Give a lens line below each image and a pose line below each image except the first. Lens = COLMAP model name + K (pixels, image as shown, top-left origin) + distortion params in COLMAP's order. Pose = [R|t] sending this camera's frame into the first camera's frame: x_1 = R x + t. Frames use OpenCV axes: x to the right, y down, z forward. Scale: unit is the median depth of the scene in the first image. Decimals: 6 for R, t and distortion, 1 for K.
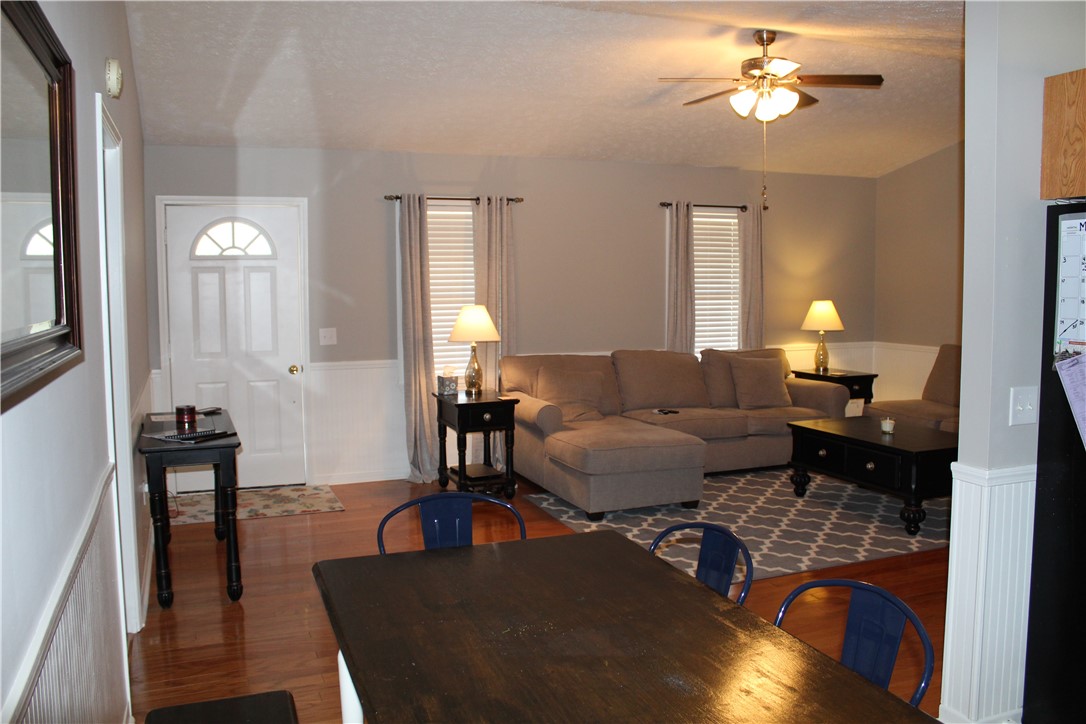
lens RADIAL K [[893.3, 0, 539.1], [0, 893.3, 353.0], [0, 0, 1]] dist [-0.145179, 0.101370]
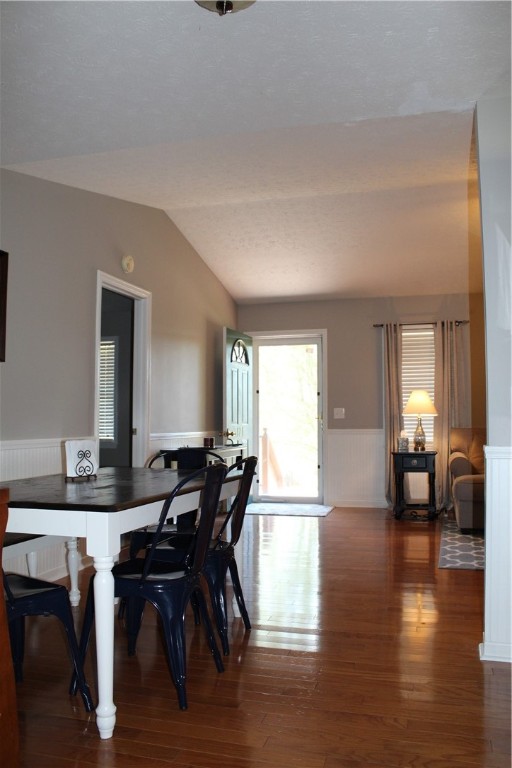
lens RADIAL K [[631.8, 0, 256.9], [0, 631.8, 385.5], [0, 0, 1]] dist [-0.145179, 0.101370]
pose [[0.778218, -0.034687, -0.627036, 0.358152], [-0.052109, 0.991464, -0.119519, 0.074151], [0.625829, 0.125686, 0.769767, 0.011571]]
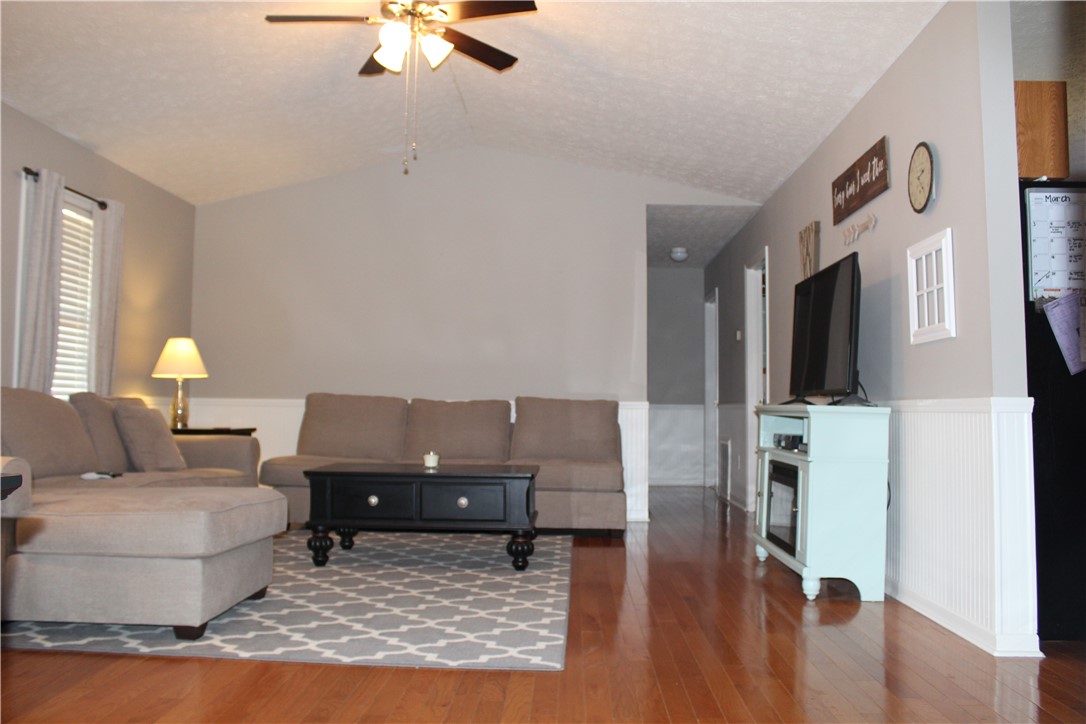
lens RADIAL K [[893.3, 0, 539.9], [0, 893.3, 369.8], [0, 0, 1]] dist [-0.145179, 0.101370]
pose [[0.399892, 0.052315, 0.915068, -0.307993], [0.063067, 0.994433, -0.084413, 0.062101], [-0.914390, 0.091466, 0.394367, 0.457672]]
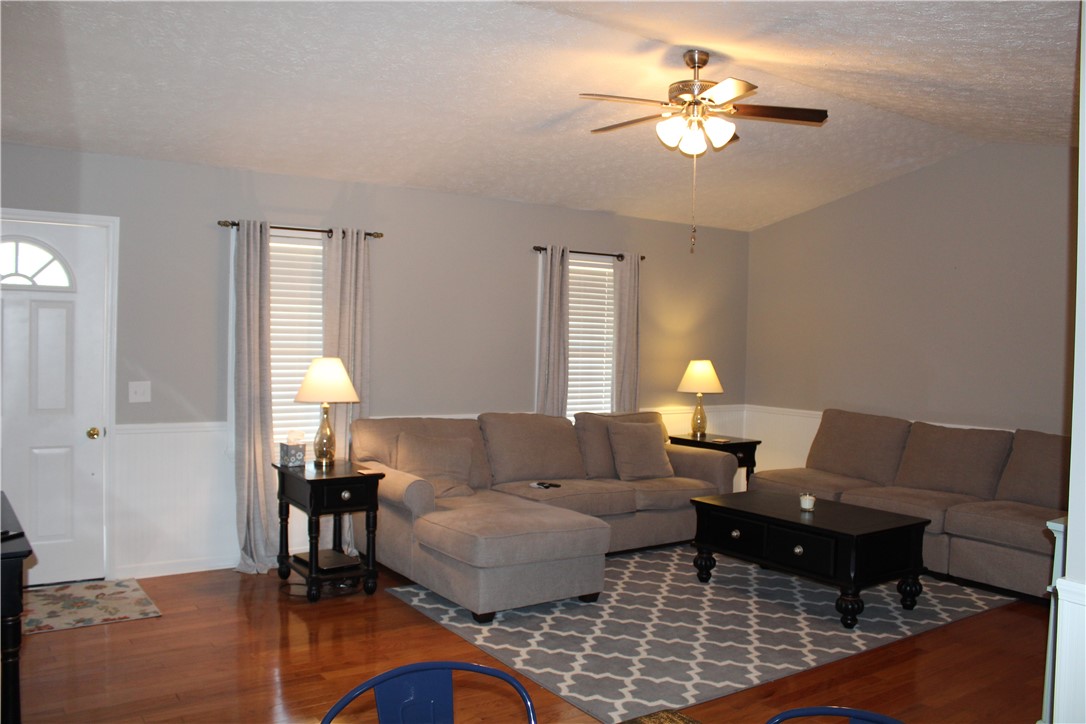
lens RADIAL K [[893.3, 0, 536.8], [0, 893.3, 356.0], [0, 0, 1]] dist [-0.145179, 0.101370]
pose [[0.973549, 0.024505, 0.227162, -0.066984], [-0.011713, 0.998278, -0.057487, -0.009774], [-0.228180, 0.053305, 0.972159, 0.150504]]
